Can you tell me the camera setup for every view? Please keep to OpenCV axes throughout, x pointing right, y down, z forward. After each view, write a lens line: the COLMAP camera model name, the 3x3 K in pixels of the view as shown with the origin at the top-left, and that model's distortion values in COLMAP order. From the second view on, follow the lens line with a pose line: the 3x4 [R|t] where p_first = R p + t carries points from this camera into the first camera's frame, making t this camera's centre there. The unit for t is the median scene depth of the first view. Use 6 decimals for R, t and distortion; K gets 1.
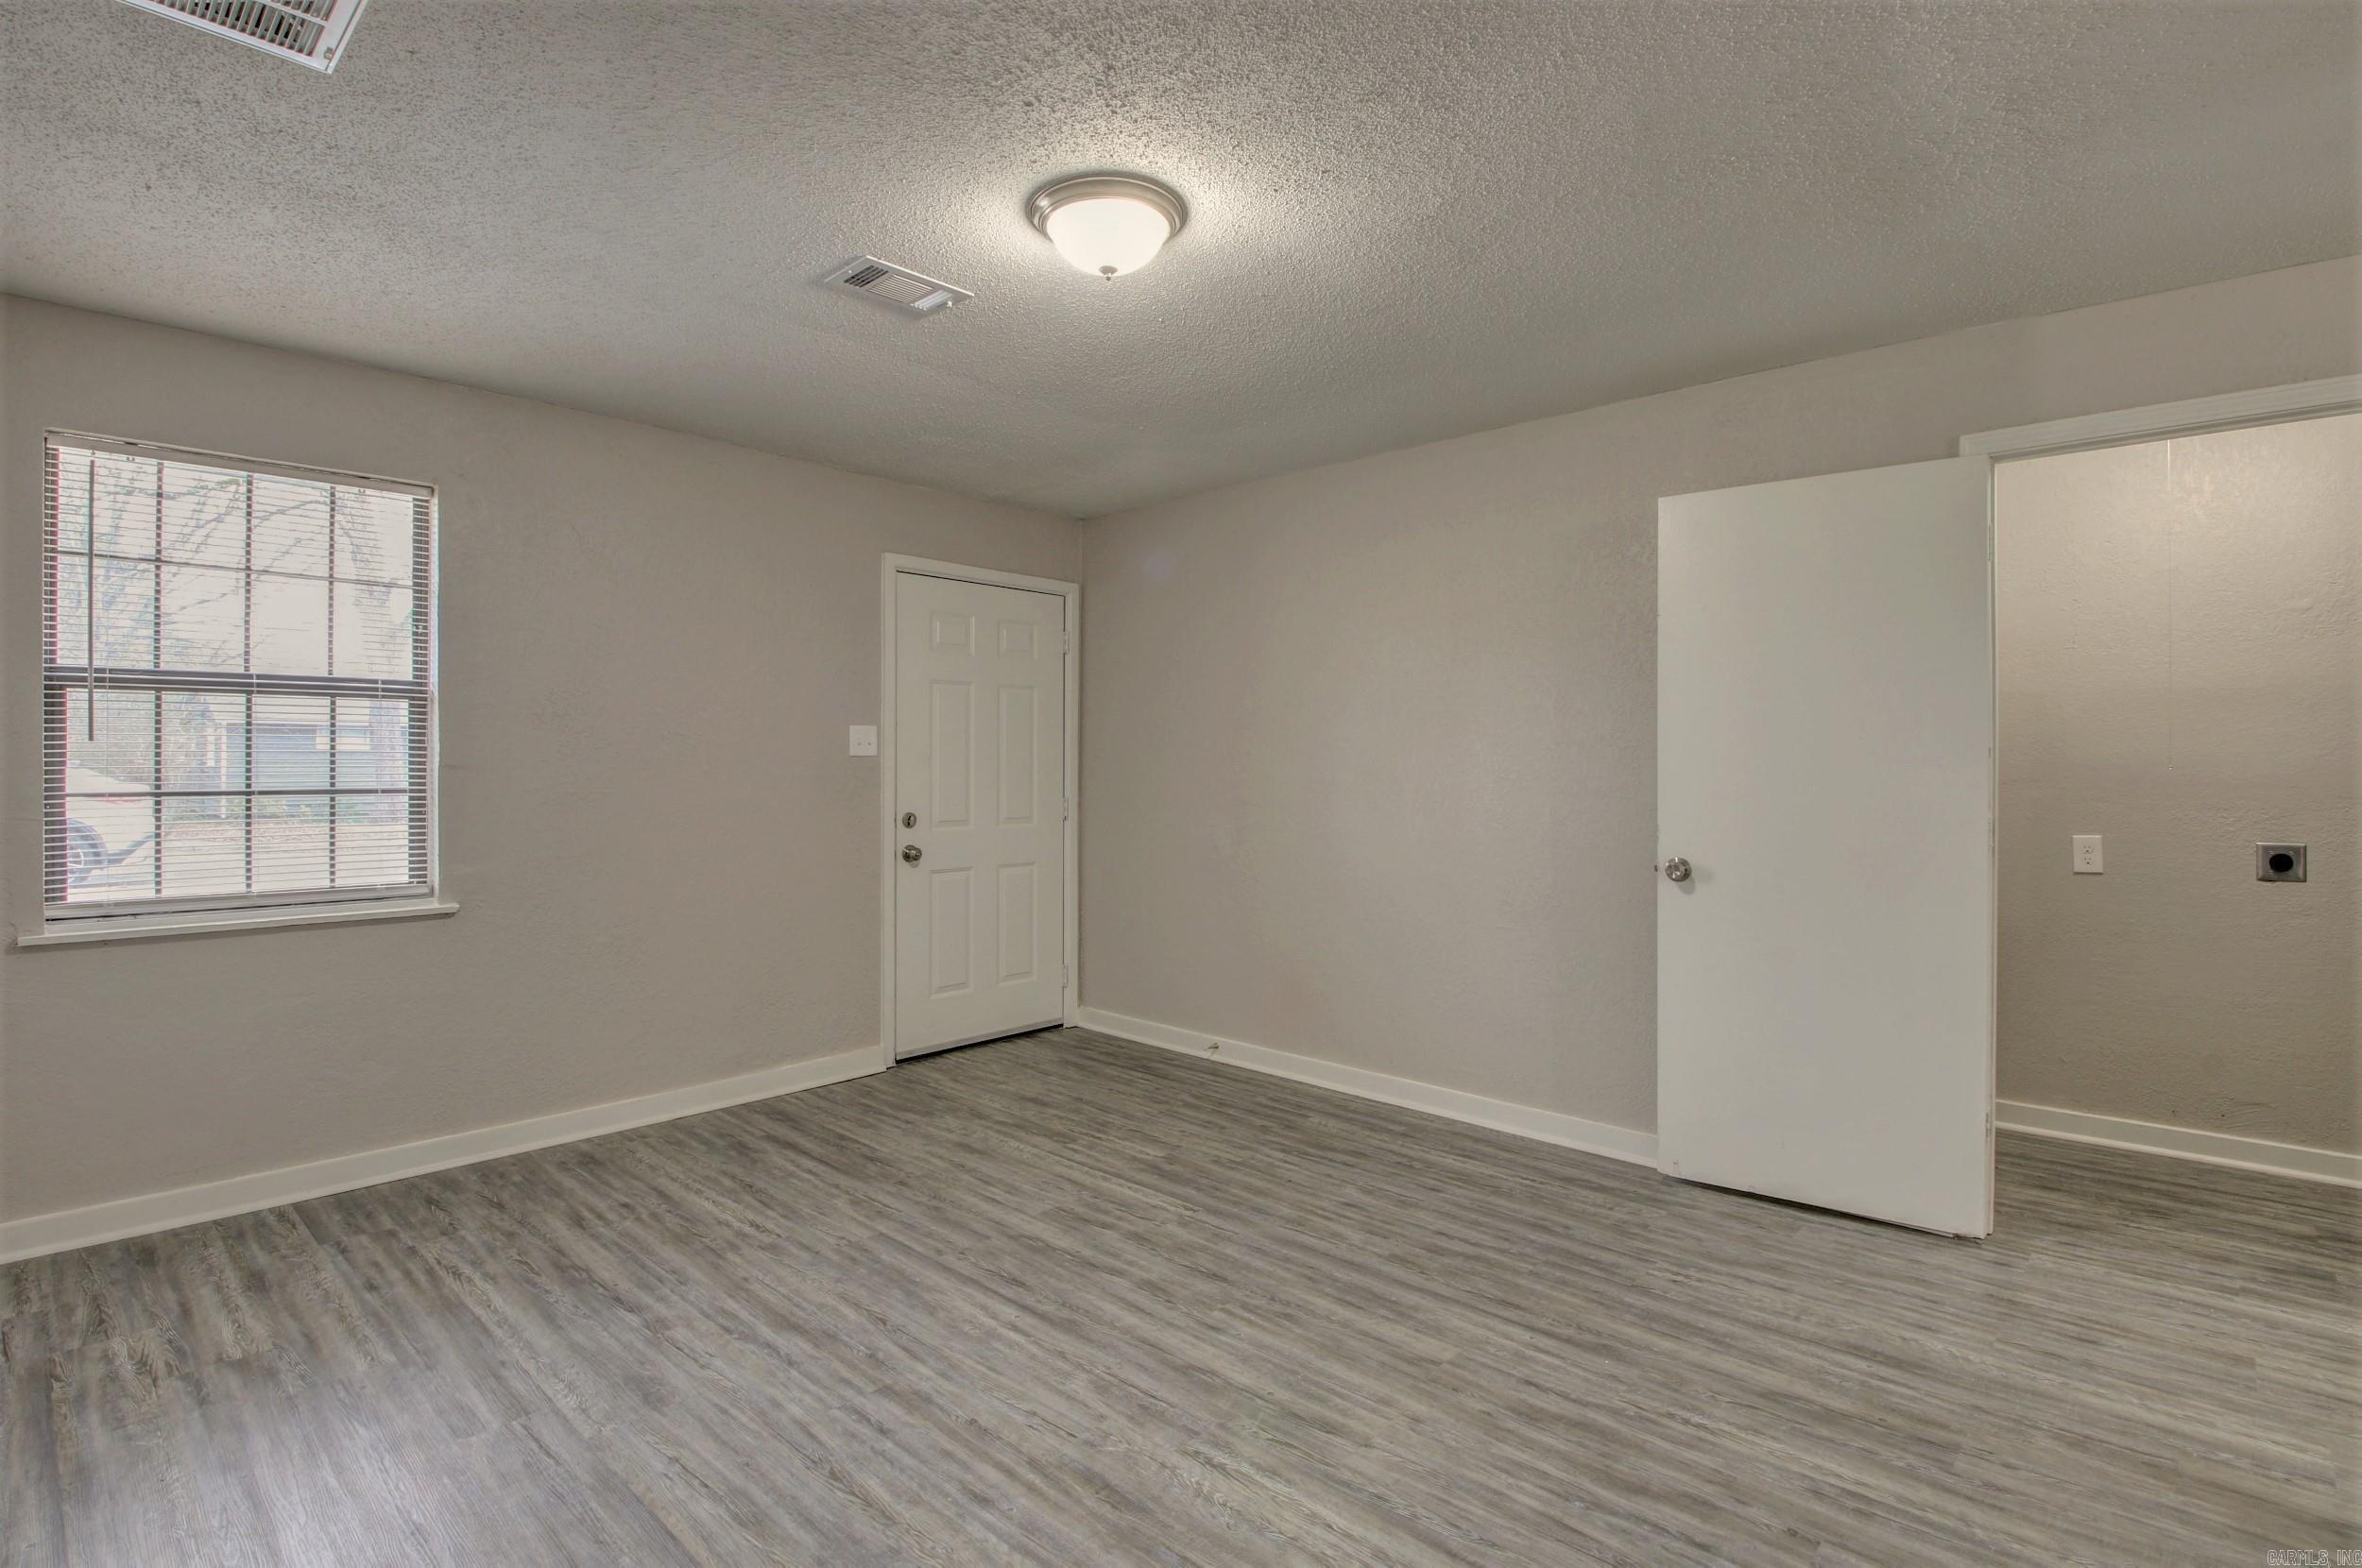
lens RADIAL K [[1136.8, 0, 1178.4], [0, 1136.8, 772.7], [0, 0, 1]] dist [0.025040, -0.031346]
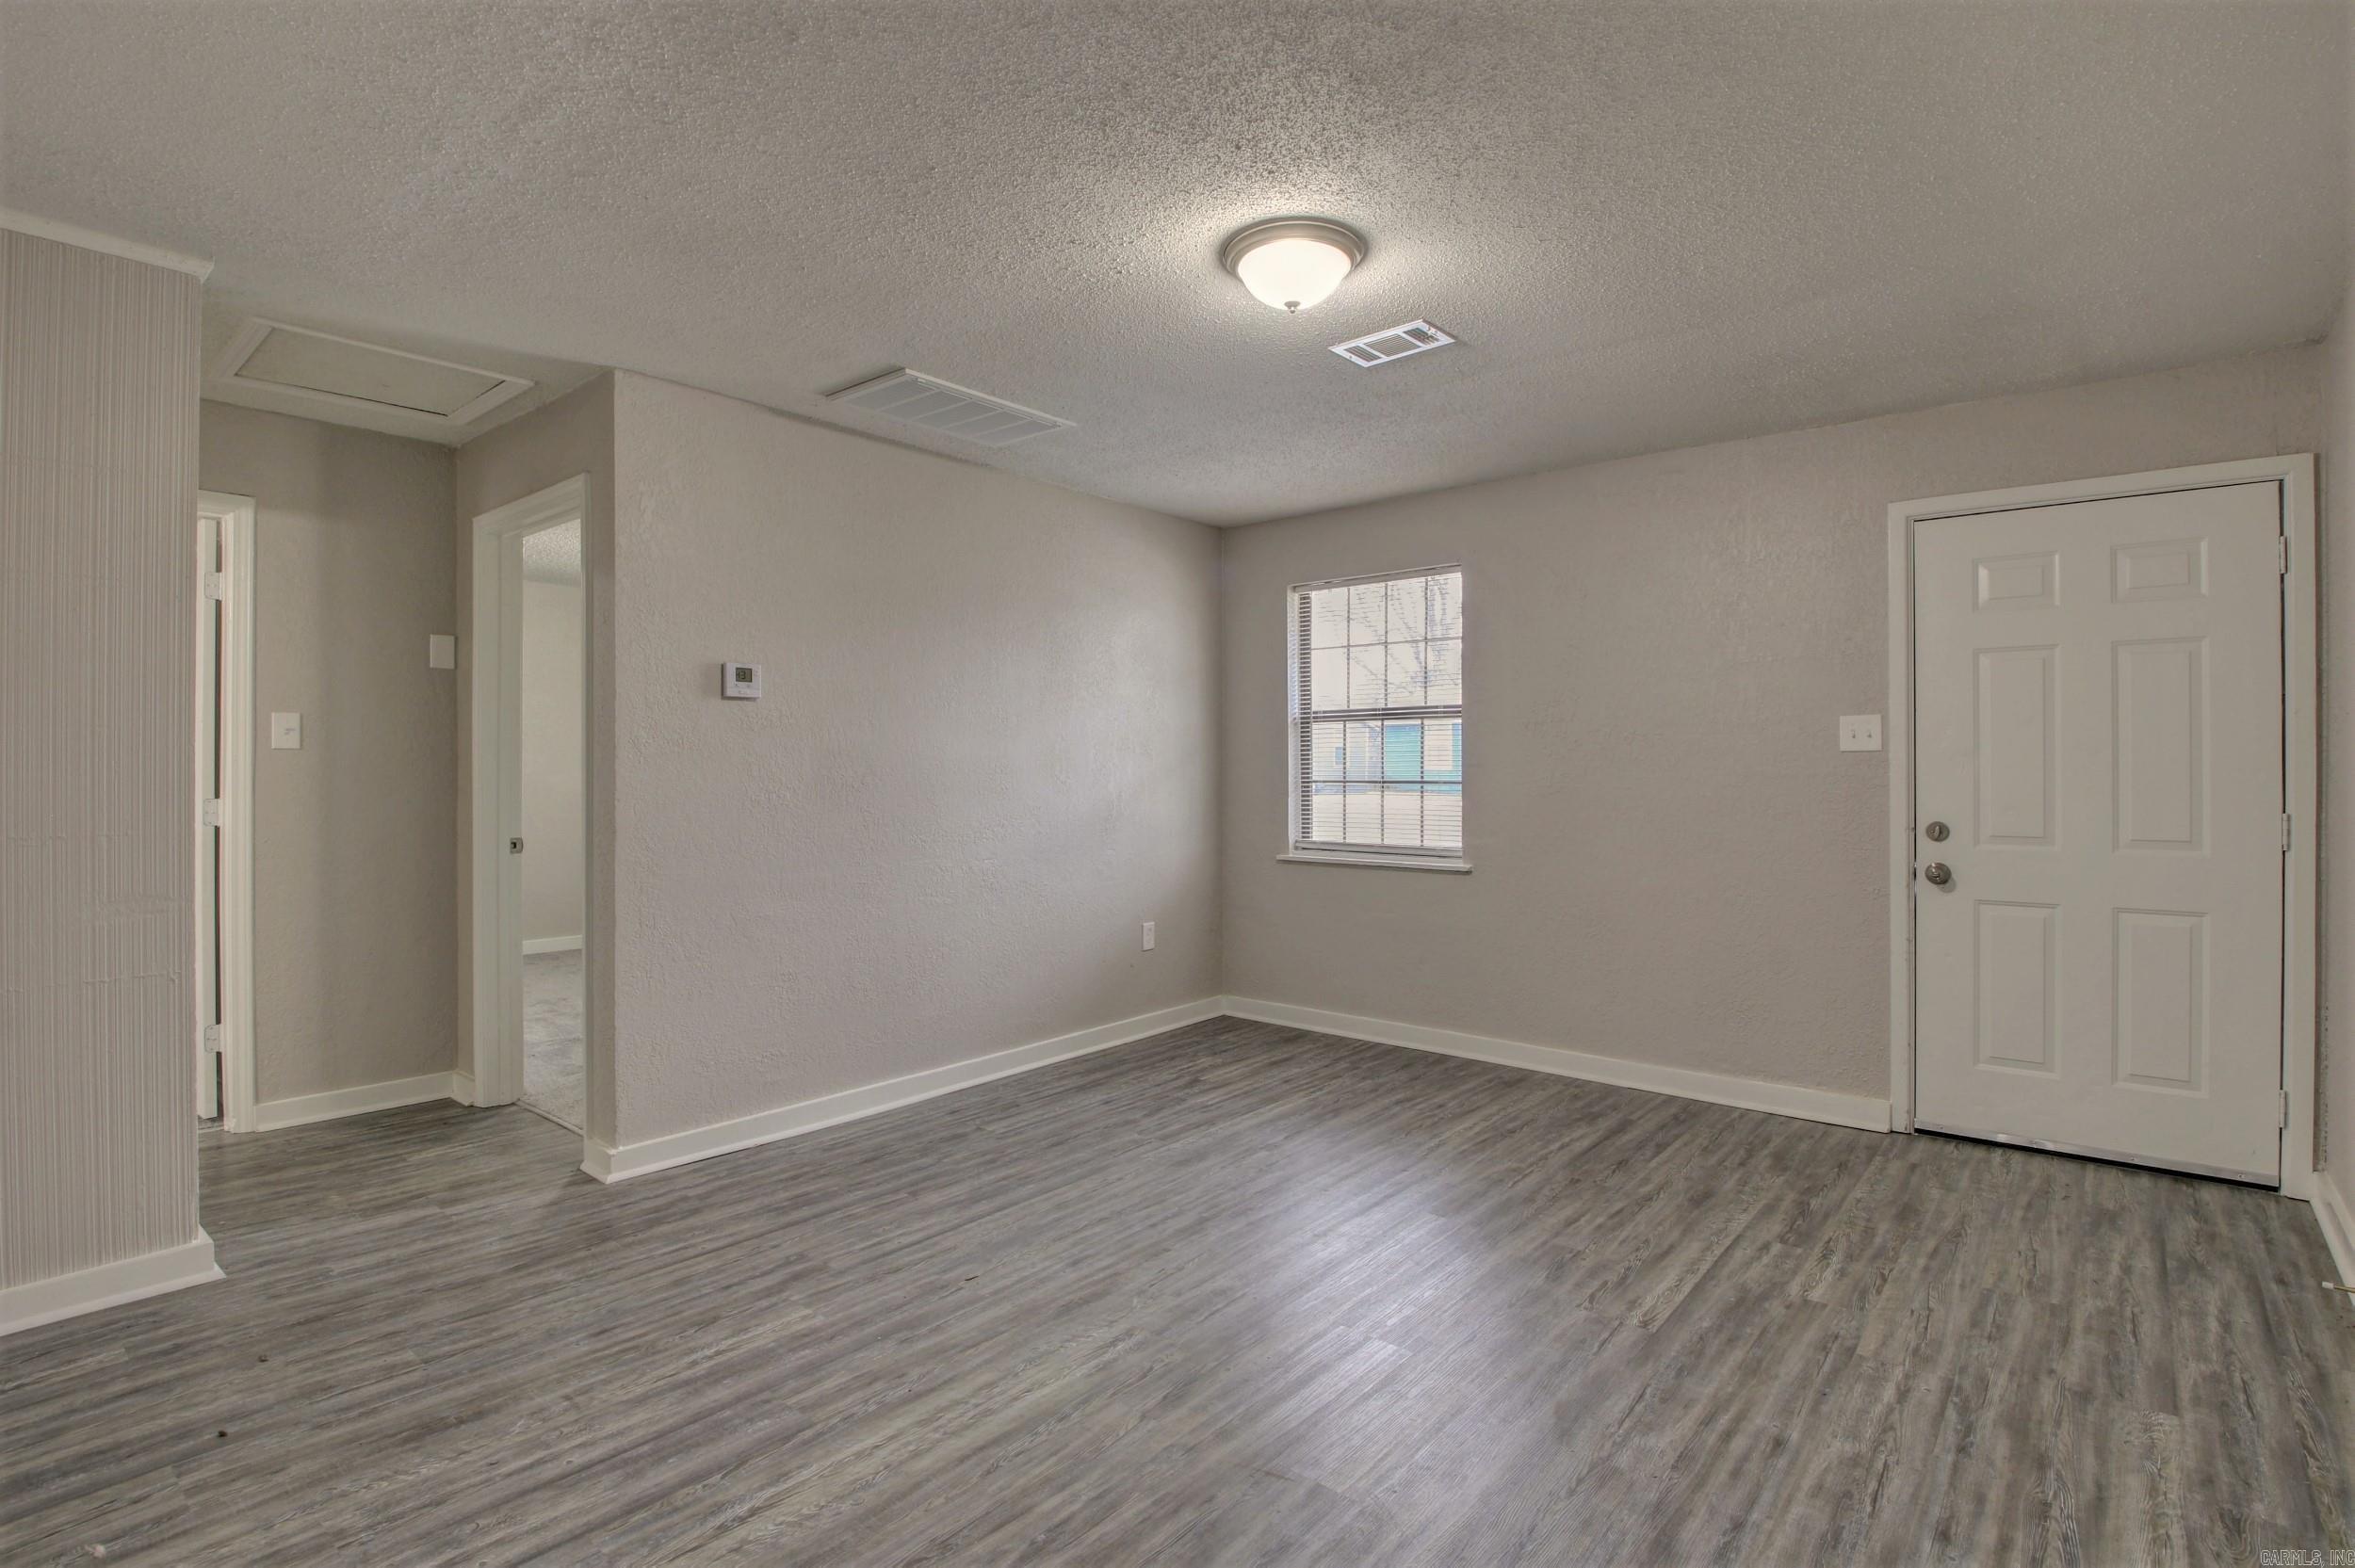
lens RADIAL K [[1133.4, 0, 1174.9], [0, 1133.4, 772.7], [0, 0, 1]] dist [0.025040, -0.031346]
pose [[0.048622, 0.000092, -0.998817, 0.675957], [-0.007300, 0.999973, -0.000263, 0.006337], [0.998791, 0.007304, 0.048621, 0.554762]]
